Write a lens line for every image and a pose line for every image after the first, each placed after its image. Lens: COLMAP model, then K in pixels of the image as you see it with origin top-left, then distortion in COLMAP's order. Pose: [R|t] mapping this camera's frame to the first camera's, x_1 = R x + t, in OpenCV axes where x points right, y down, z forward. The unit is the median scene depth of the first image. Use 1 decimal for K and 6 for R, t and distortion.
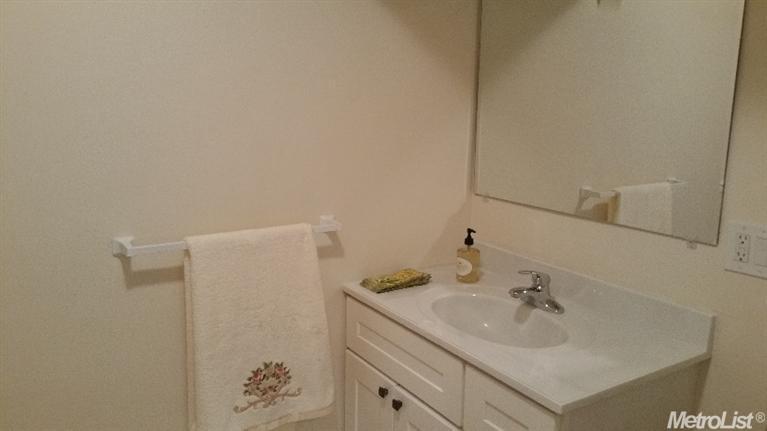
lens RADIAL K [[618.7, 0, 383.7], [0, 618.7, 211.8], [0, 0, 1]] dist [0.072603, -0.000095]
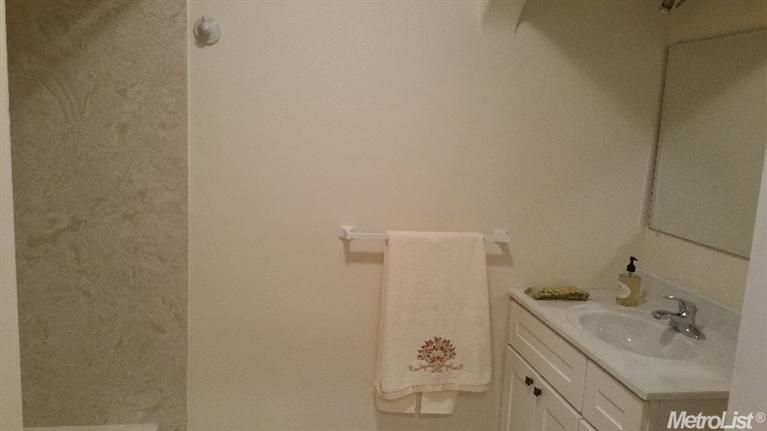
lens RADIAL K [[636.8, 0, 378.1], [0, 636.8, 231.3], [0, 0, 1]] dist [0.166697, -0.329799]
pose [[0.914752, 0.103449, -0.390546, 0.188502], [-0.116397, 0.993157, -0.009559, 0.050617], [0.386885, 0.054202, 0.920534, -0.264942]]
